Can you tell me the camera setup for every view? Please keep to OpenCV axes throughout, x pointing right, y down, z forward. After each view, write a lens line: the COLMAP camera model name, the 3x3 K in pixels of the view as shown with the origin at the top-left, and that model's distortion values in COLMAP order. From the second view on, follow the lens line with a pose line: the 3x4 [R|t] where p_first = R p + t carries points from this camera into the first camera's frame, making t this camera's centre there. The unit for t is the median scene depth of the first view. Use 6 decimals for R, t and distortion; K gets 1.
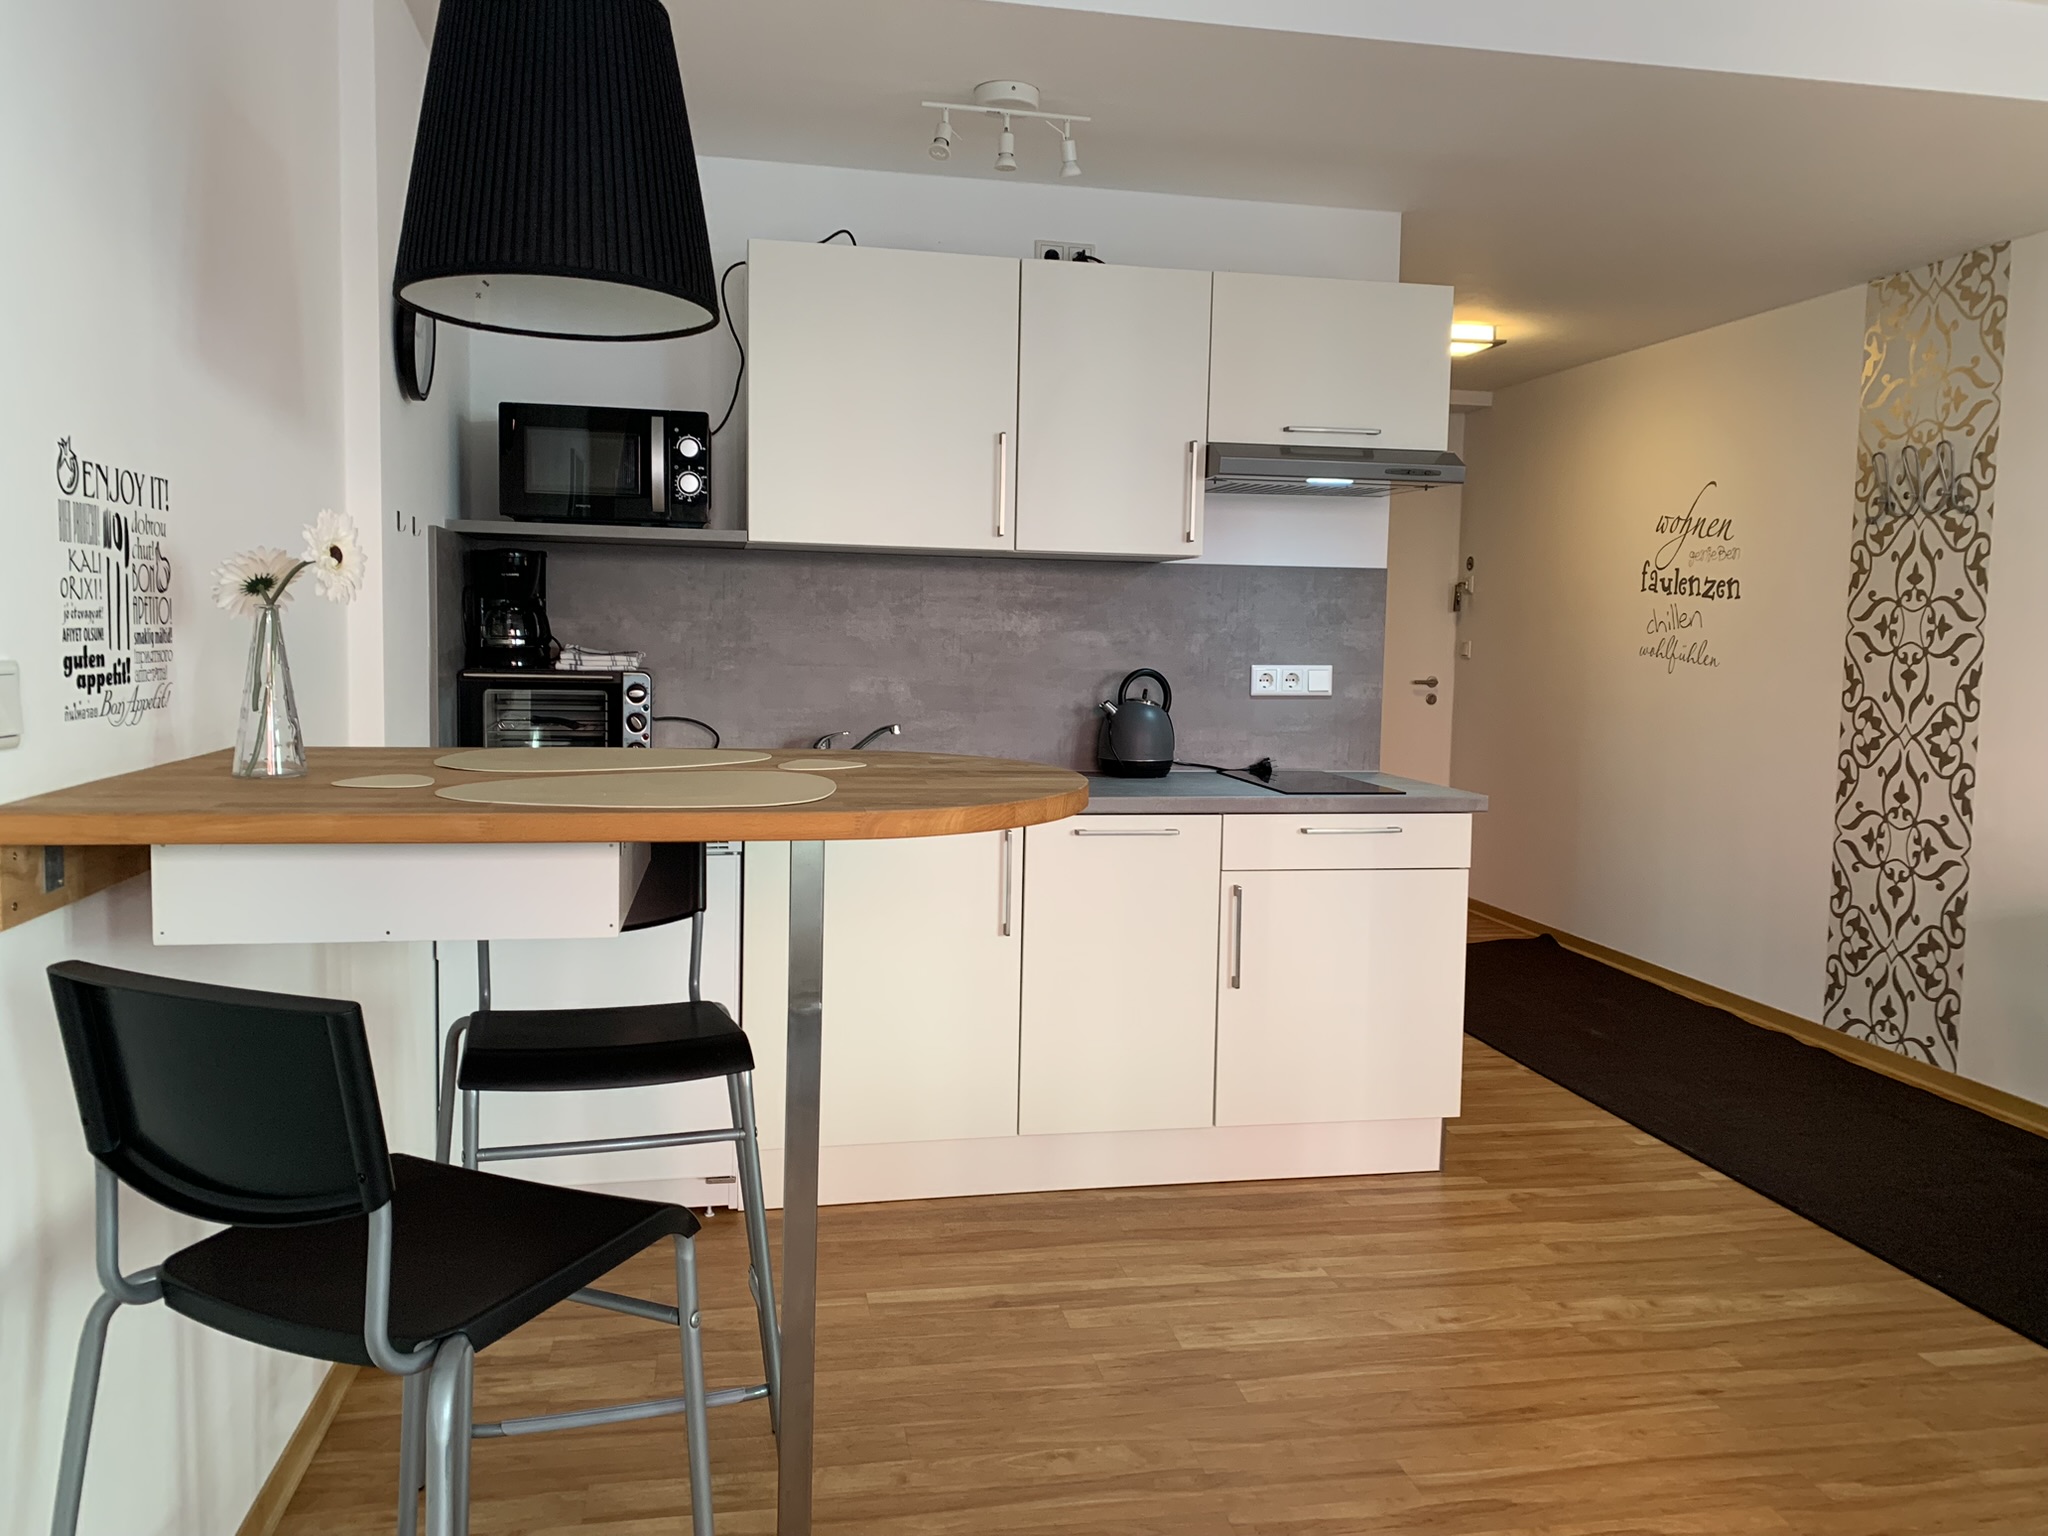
lens RADIAL K [[1559.2, 0, 1005.7], [0, 1559.2, 702.5], [0, 0, 1]] dist [0.030812, -0.018403]
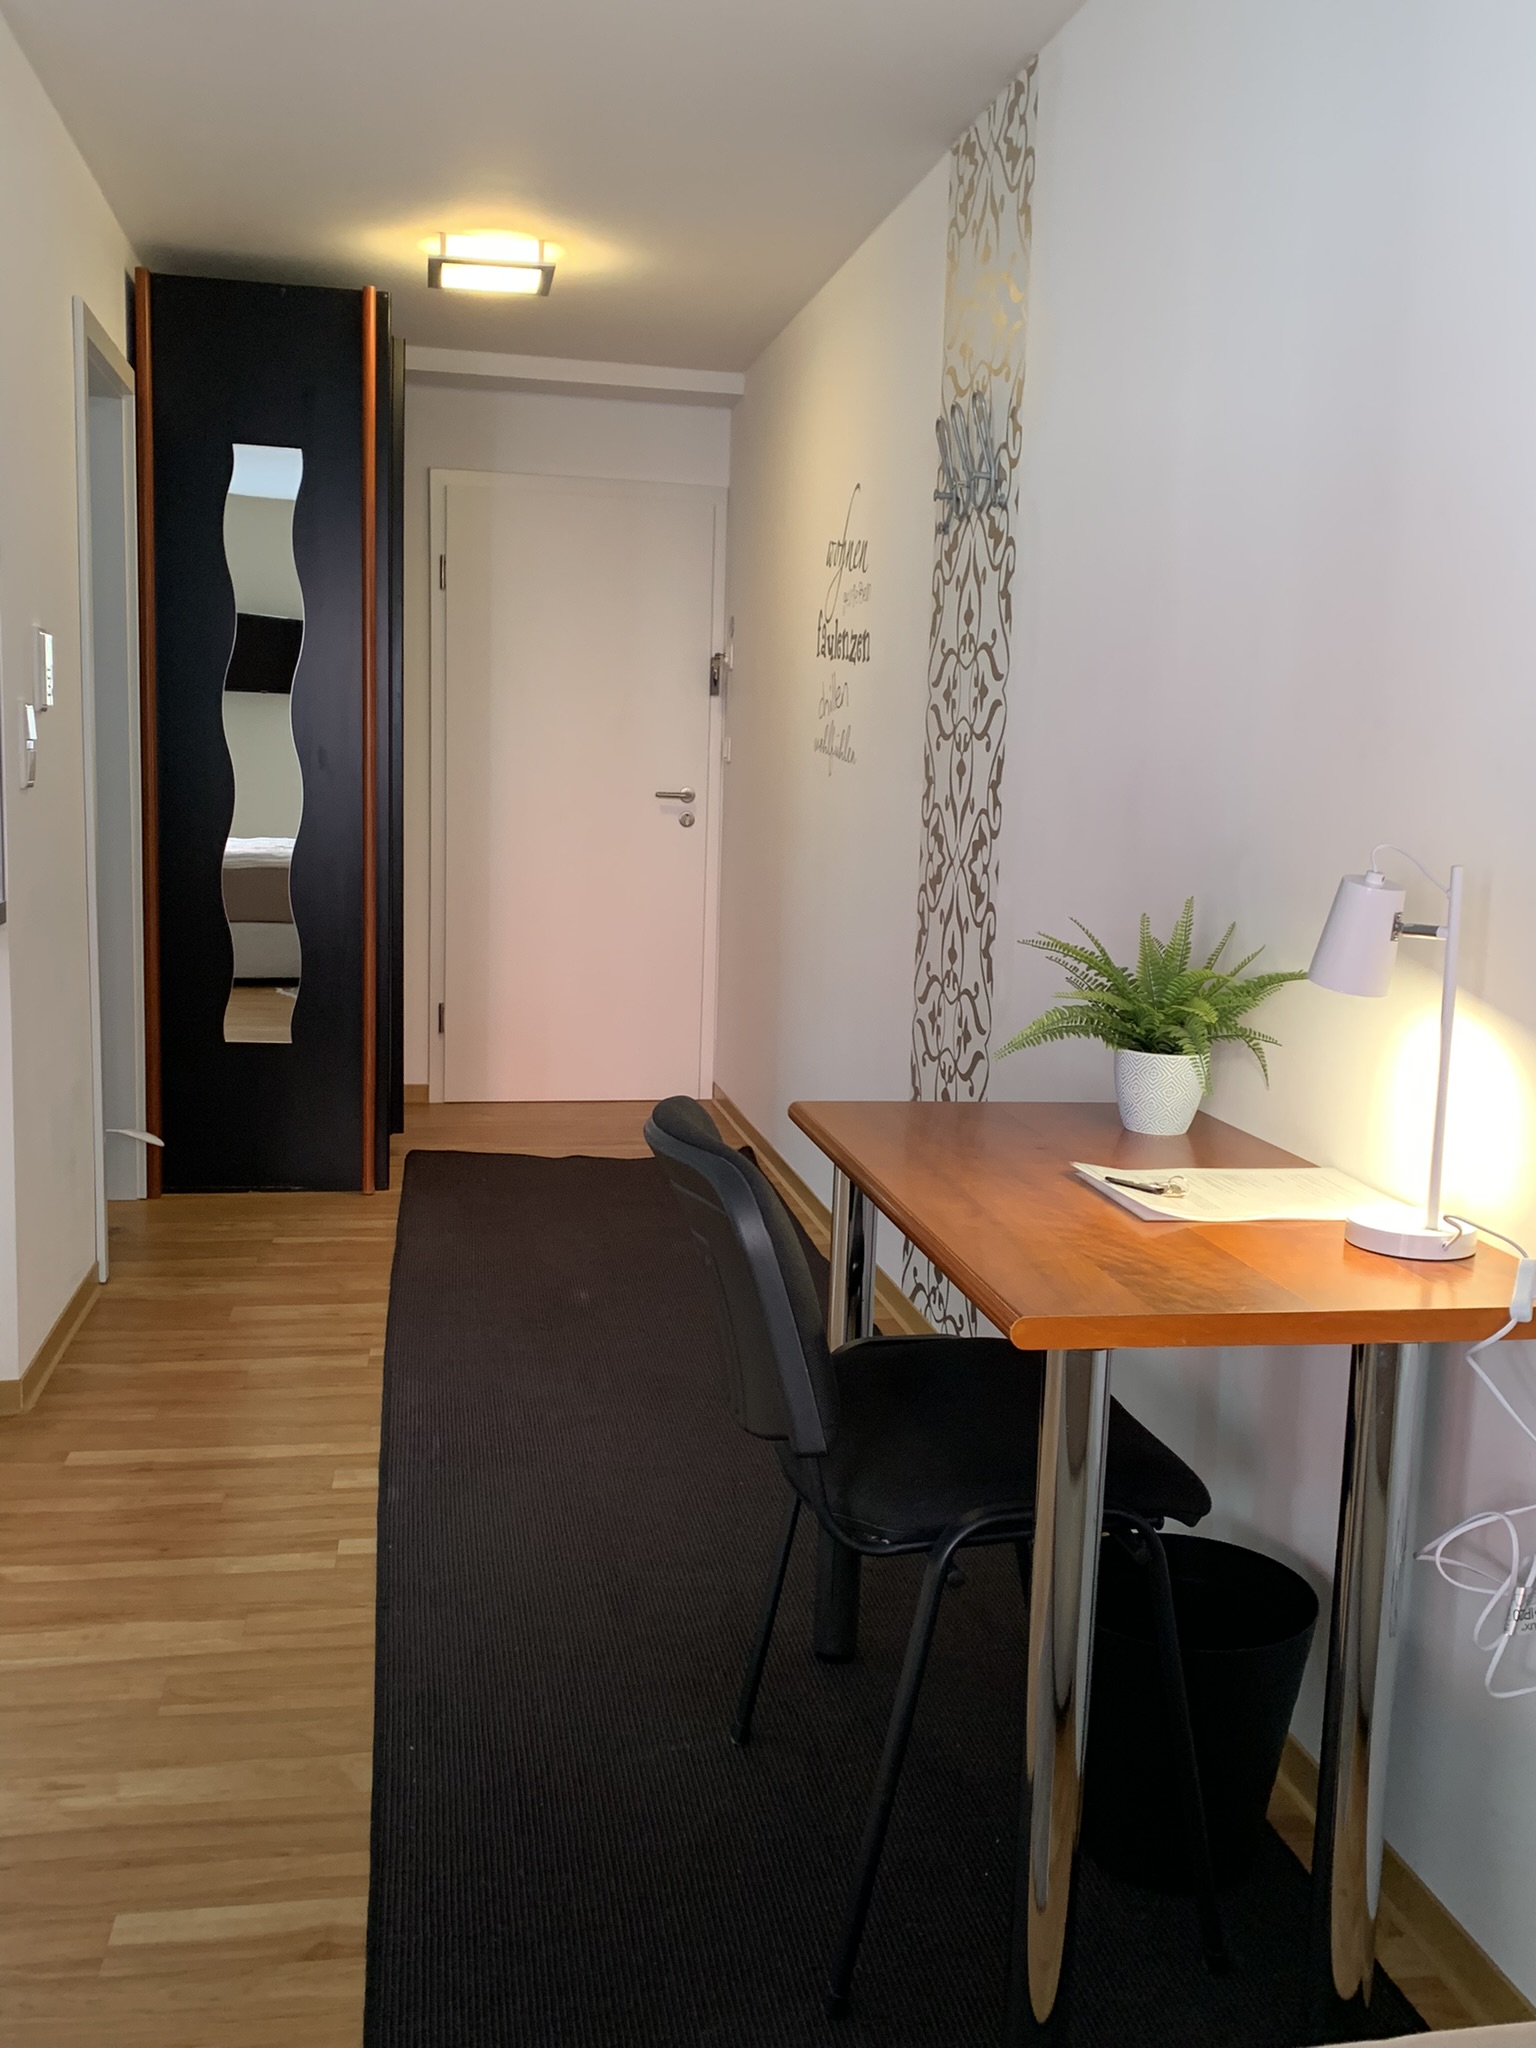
lens RADIAL K [[1868.0, 0, 763.9], [0, 1868.0, 1023.7], [0, 0, 1]] dist [-0.013263, 0.000000]
pose [[0.999899, 0.014087, 0.001957, 0.517728], [-0.014208, 0.995548, 0.093179, 0.017947], [-0.000635, -0.093198, 0.995647, 0.233715]]
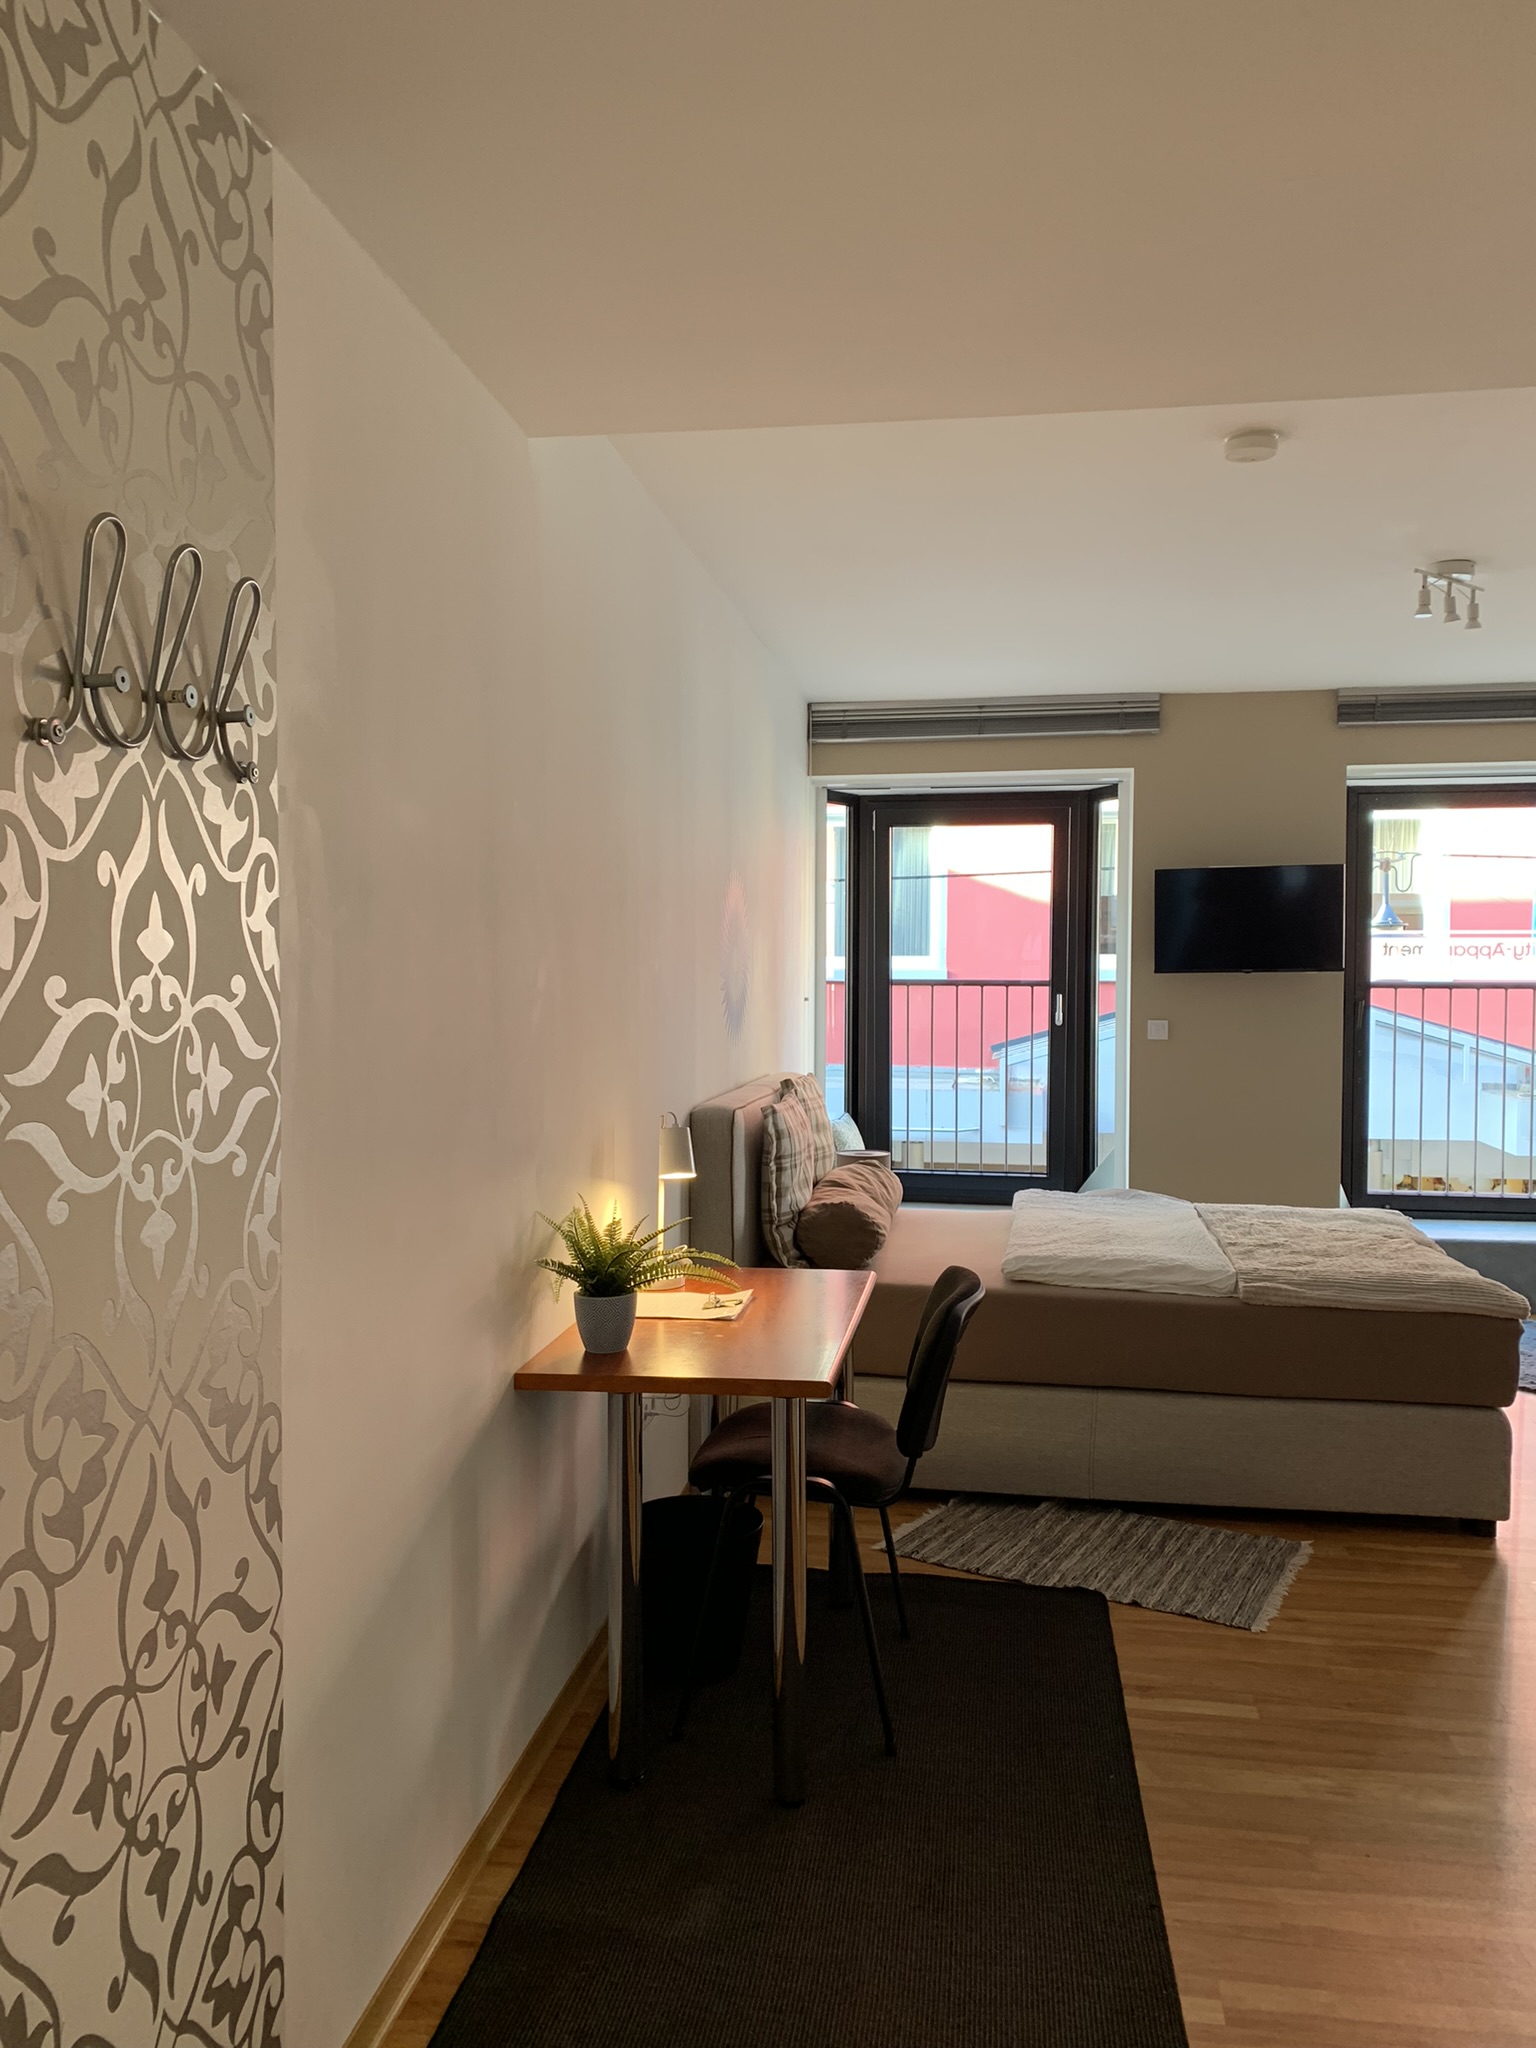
lens RADIAL K [[1559.2, 0, 771.4], [0, 1559.2, 1021.4], [0, 0, 1]] dist [0.030812, -0.018403]
pose [[-0.945472, -0.024447, 0.324785, 0.357818], [0.002181, 0.996682, 0.081370, -0.093597], [-0.325697, 0.077642, -0.942281, 1.334703]]
